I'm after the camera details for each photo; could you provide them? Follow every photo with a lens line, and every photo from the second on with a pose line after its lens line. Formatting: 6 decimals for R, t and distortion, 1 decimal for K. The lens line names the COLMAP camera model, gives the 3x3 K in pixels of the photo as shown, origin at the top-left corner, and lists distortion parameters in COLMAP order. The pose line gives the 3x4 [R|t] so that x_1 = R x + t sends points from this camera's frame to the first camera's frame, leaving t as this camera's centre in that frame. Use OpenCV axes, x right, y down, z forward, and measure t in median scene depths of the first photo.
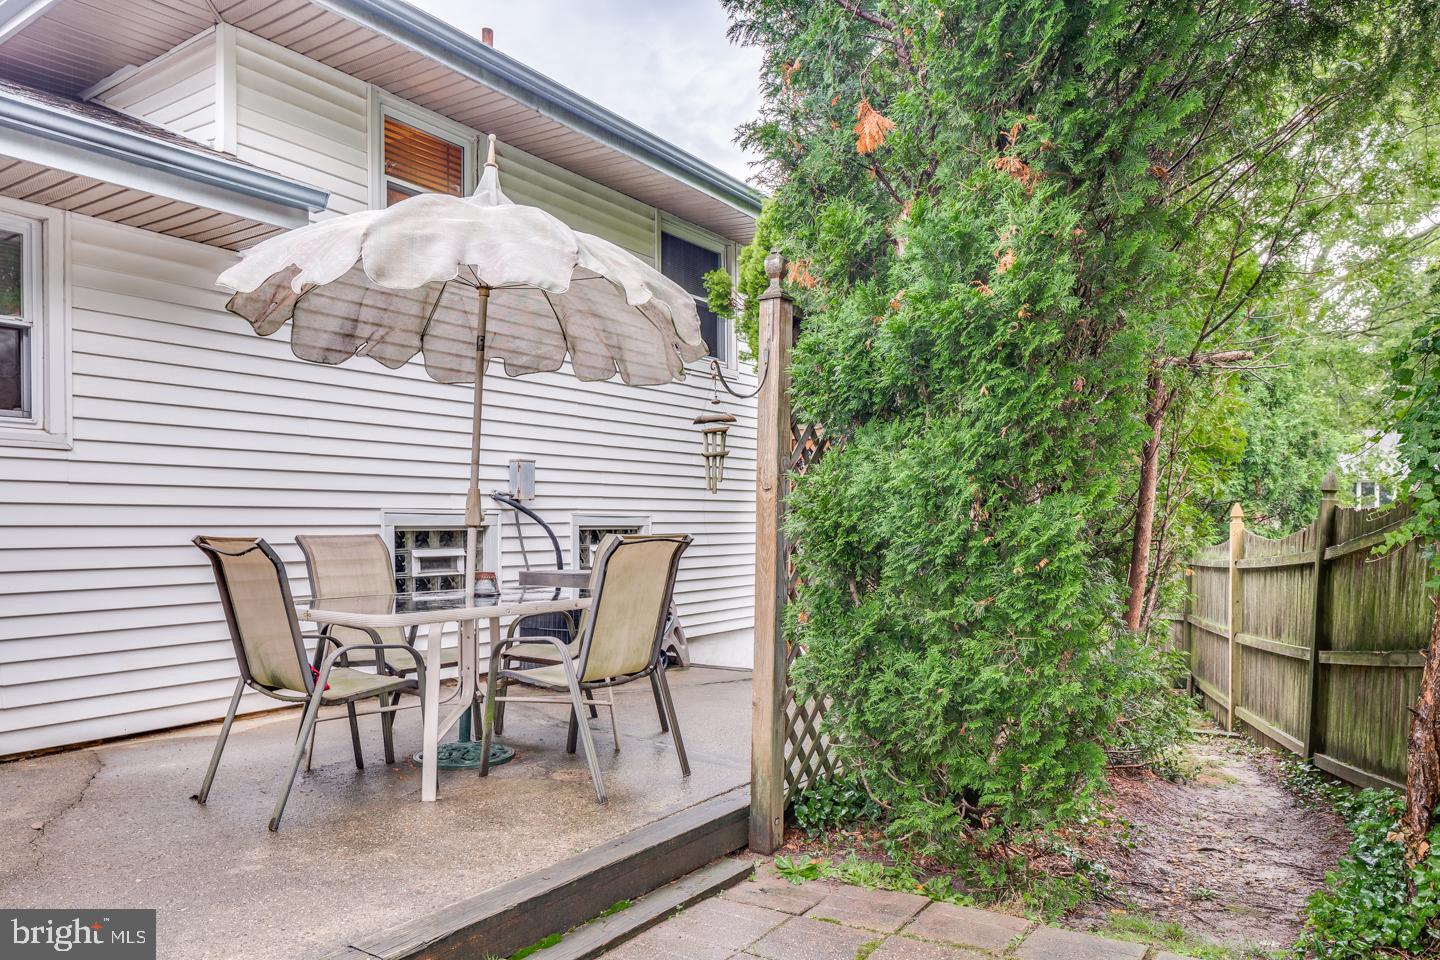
lens RADIAL K [[983.0, 0, 720.5], [0, 983.0, 482.0], [0, 0, 1]] dist [-0.034062, 0.004984]
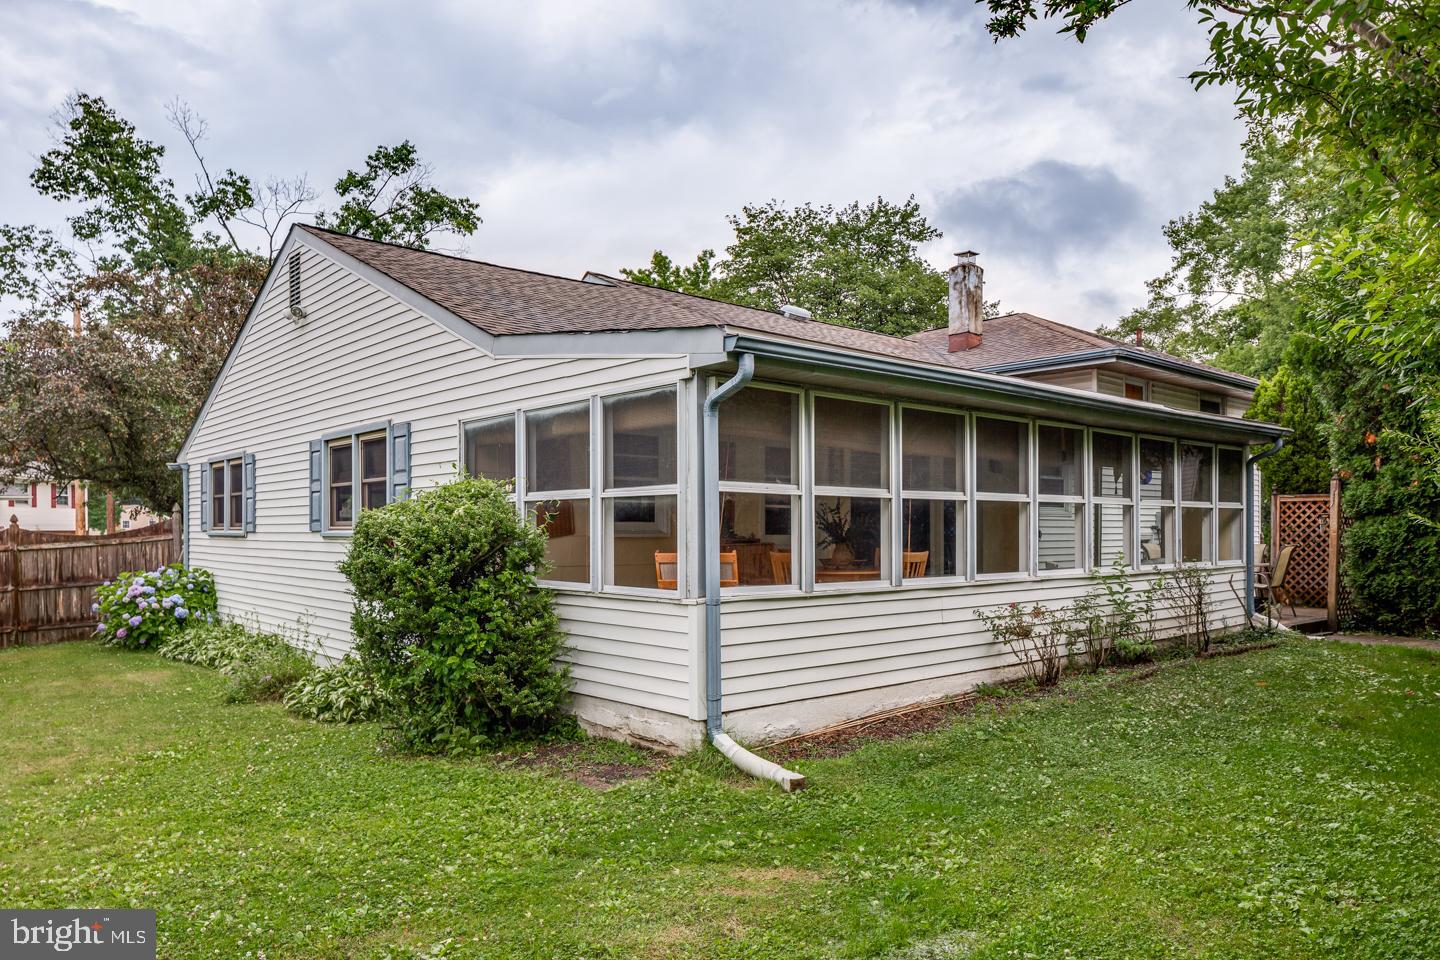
lens RADIAL K [[983.0, 0, 720.0], [0, 983.0, 488.2], [0, 0, 1]] dist [-0.034062, 0.004984]
pose [[0.967279, -0.002184, -0.253706, -1.519614], [0.002067, 0.999998, -0.000727, -0.193516], [0.253707, 0.000178, 0.967281, -3.735225]]
